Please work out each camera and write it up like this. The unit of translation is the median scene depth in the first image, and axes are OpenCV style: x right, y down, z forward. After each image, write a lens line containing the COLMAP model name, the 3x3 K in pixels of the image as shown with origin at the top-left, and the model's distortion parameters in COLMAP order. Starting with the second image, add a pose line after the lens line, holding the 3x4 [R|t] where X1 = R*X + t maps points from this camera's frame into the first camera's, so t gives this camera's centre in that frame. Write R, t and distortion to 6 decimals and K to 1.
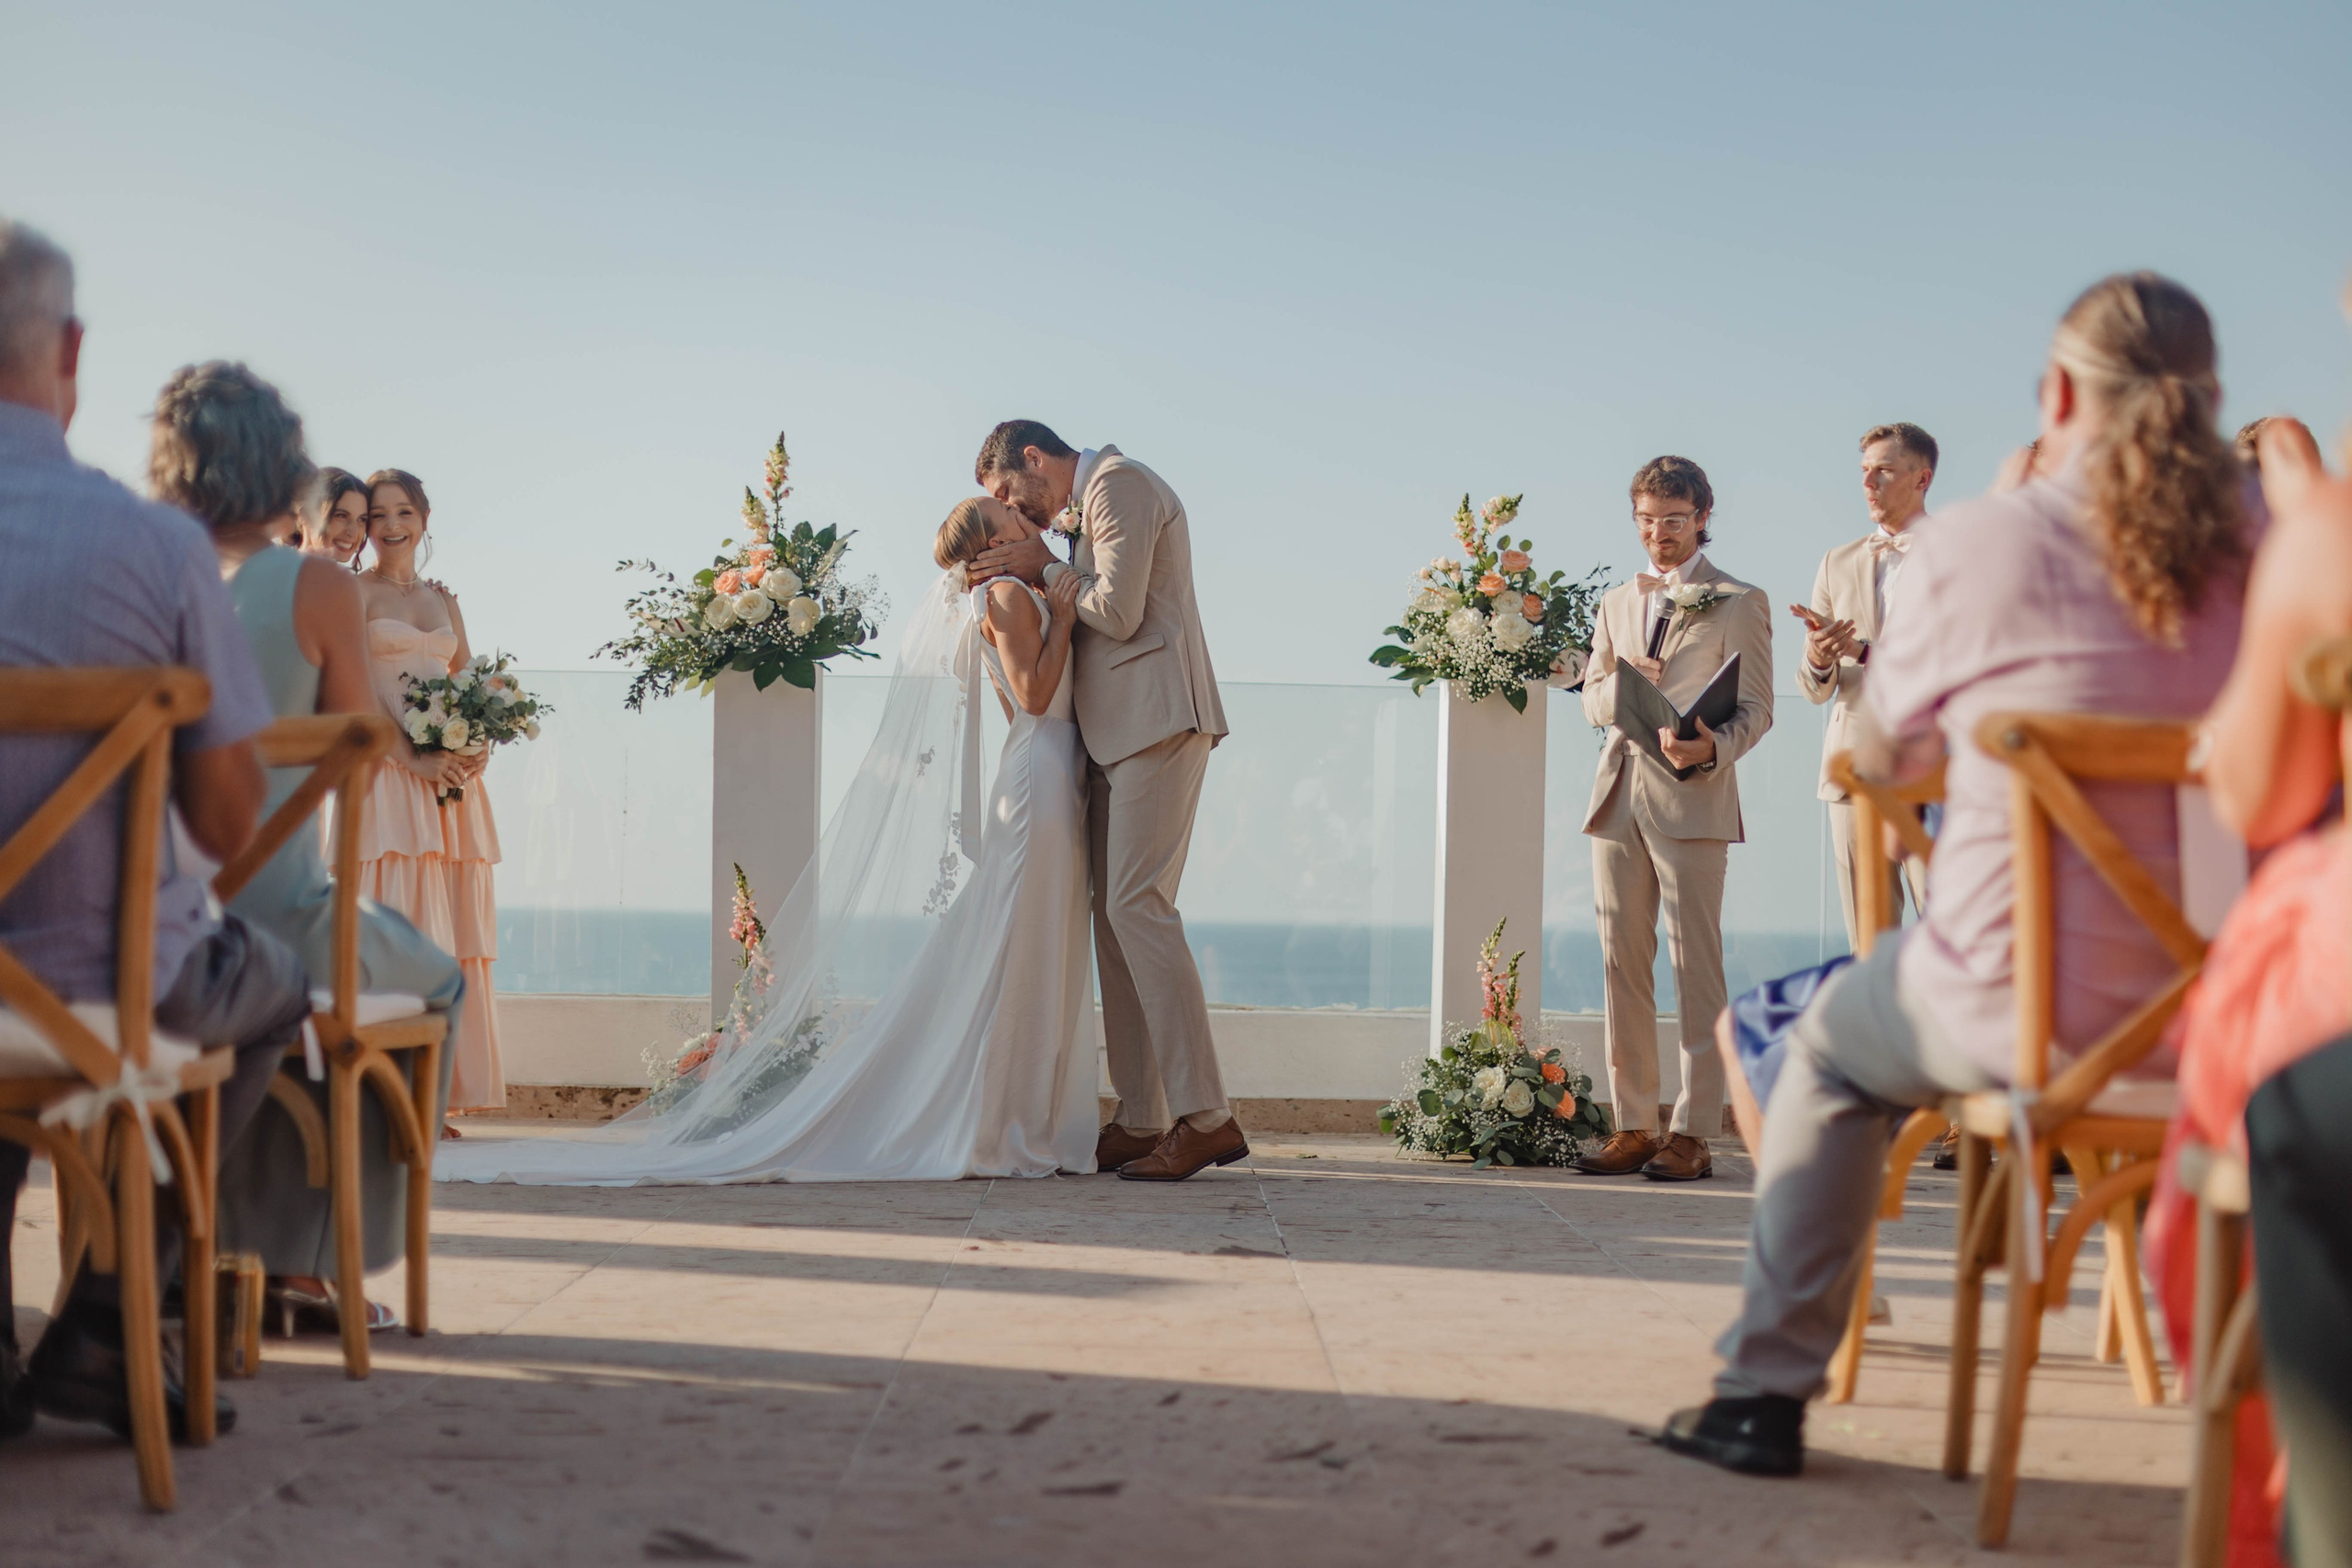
lens RADIAL K [[3276.2, 0, 1176.0], [0, 3276.2, 784.0], [0, 0, 1]] dist [-0.013096, -0.066448]
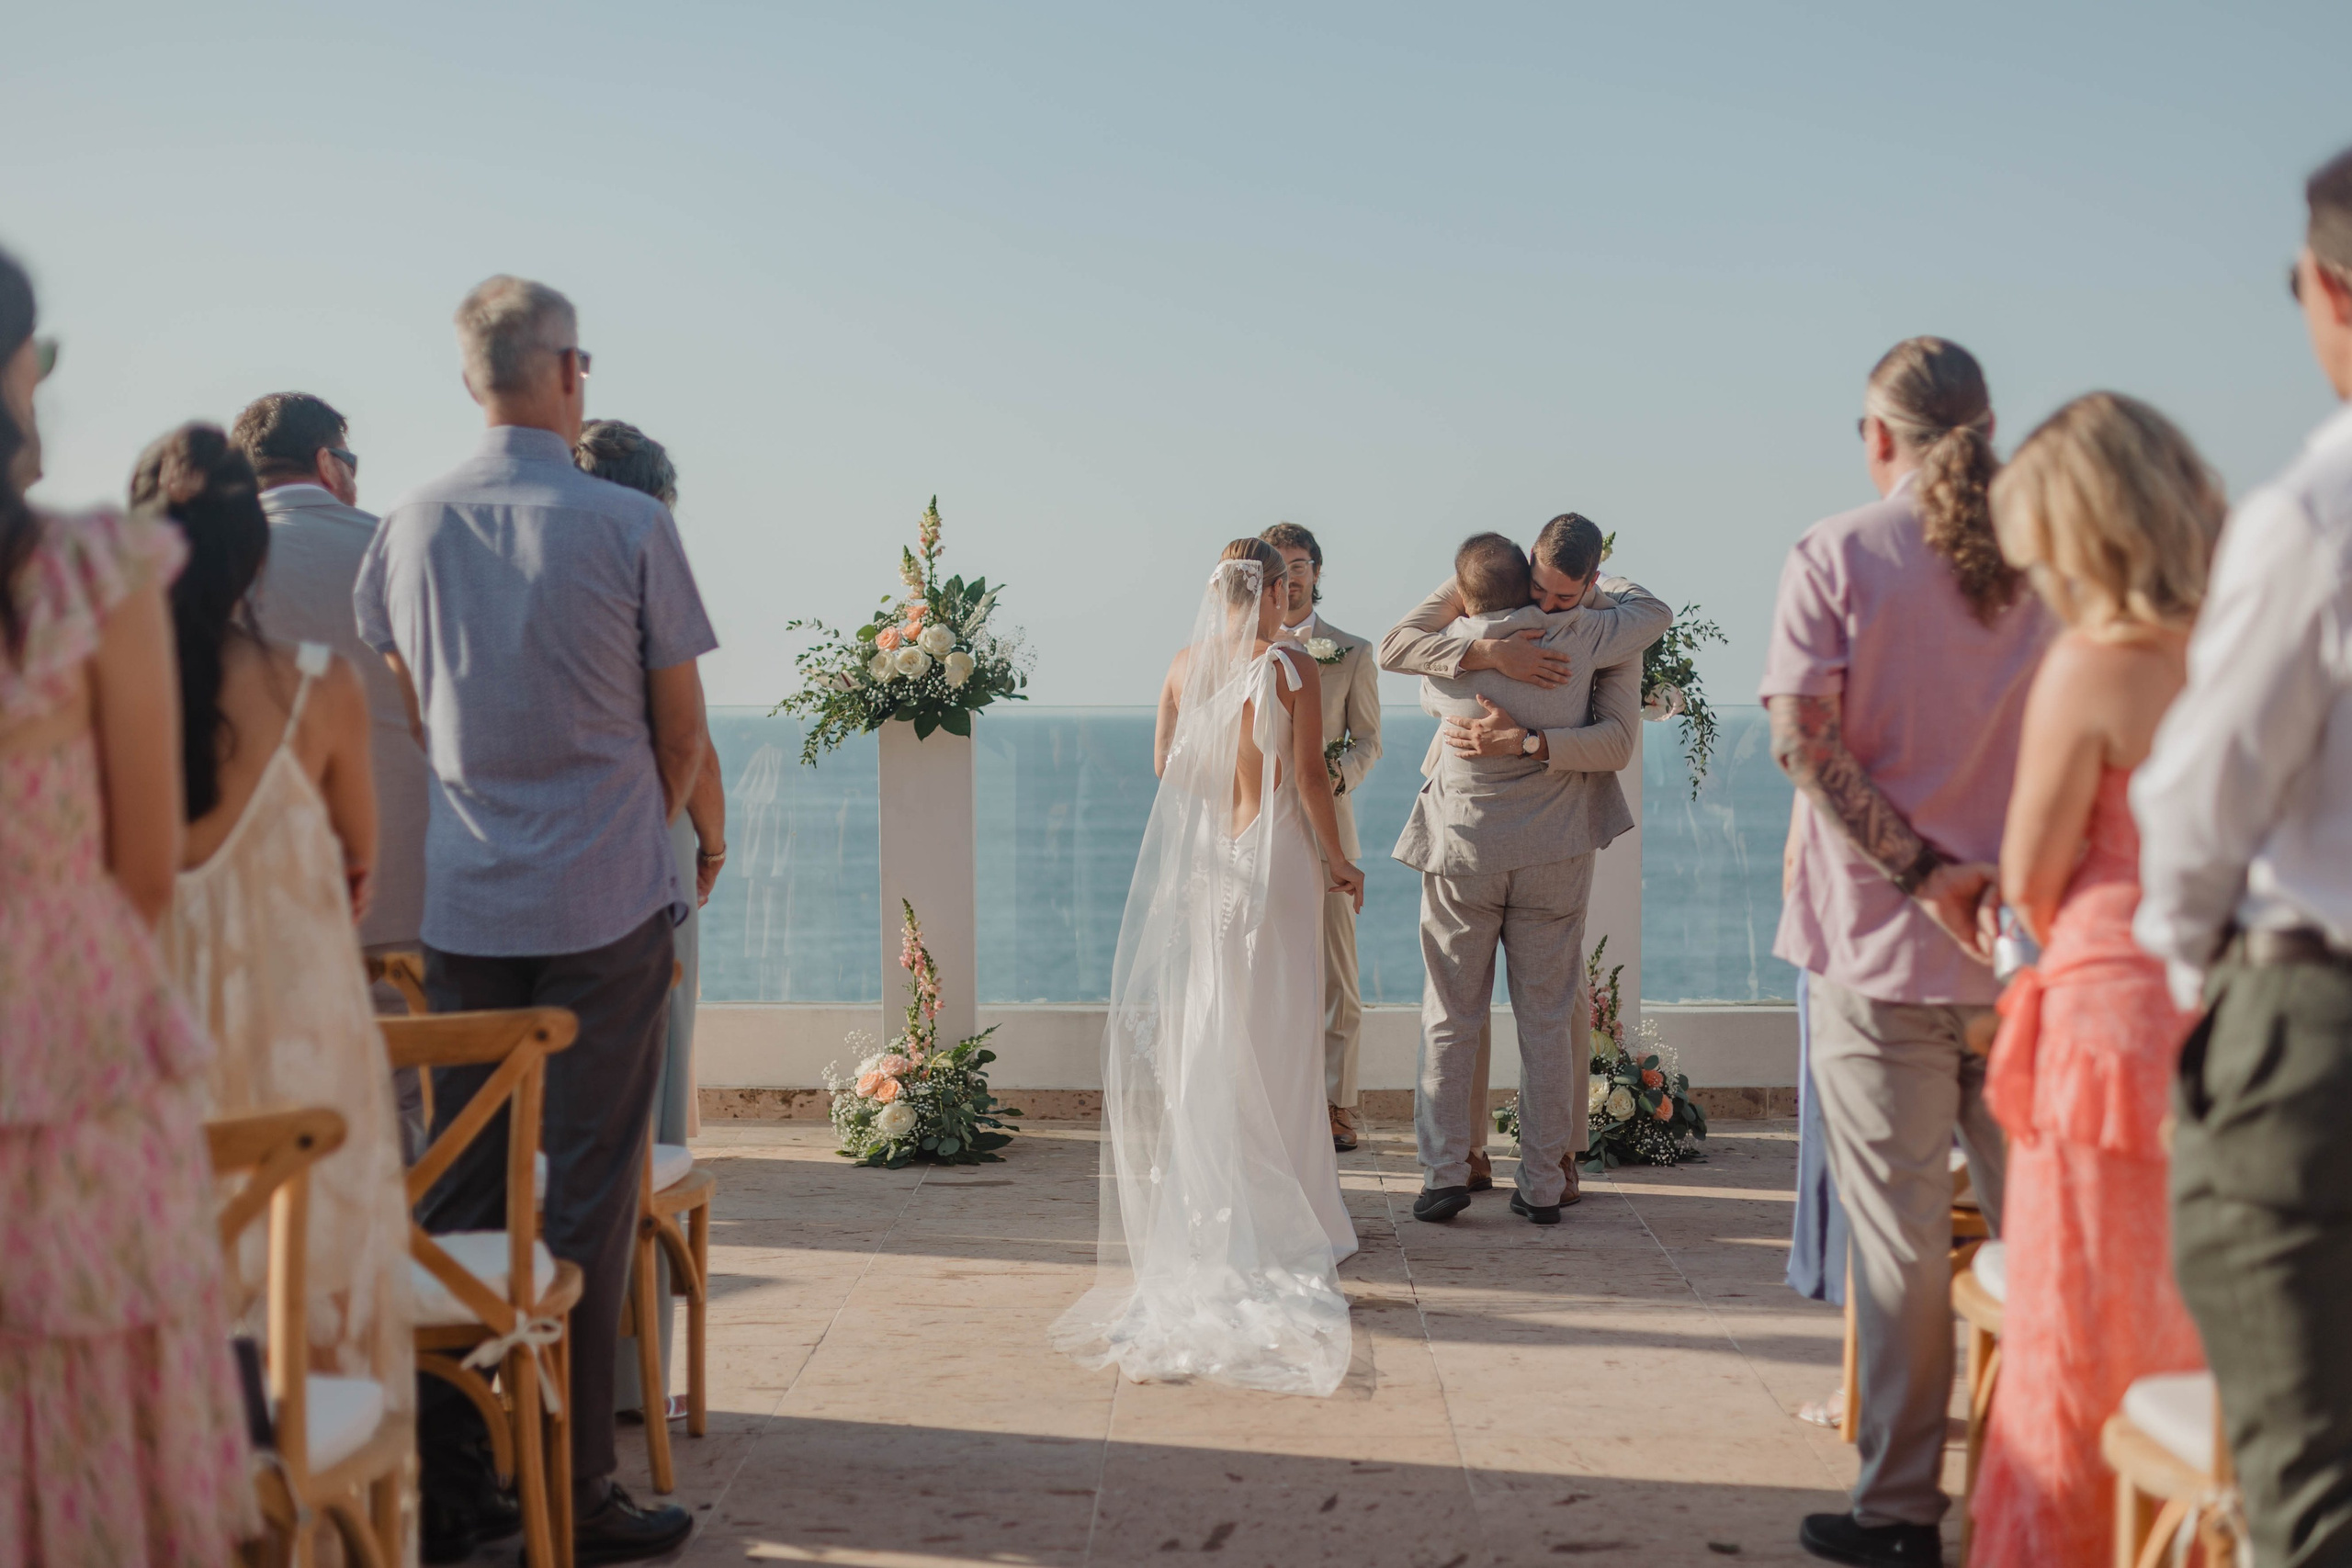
lens RADIAL K [[3334.6, 0, 1176.0], [0, 3334.6, 784.0], [0, 0, 1]] dist [-0.019555, 0.021910]
pose [[0.999350, -0.018691, -0.030839, -0.007854], [0.020396, 0.998226, 0.055935, -0.075293], [0.029739, -0.056528, 0.997958, -0.111982]]
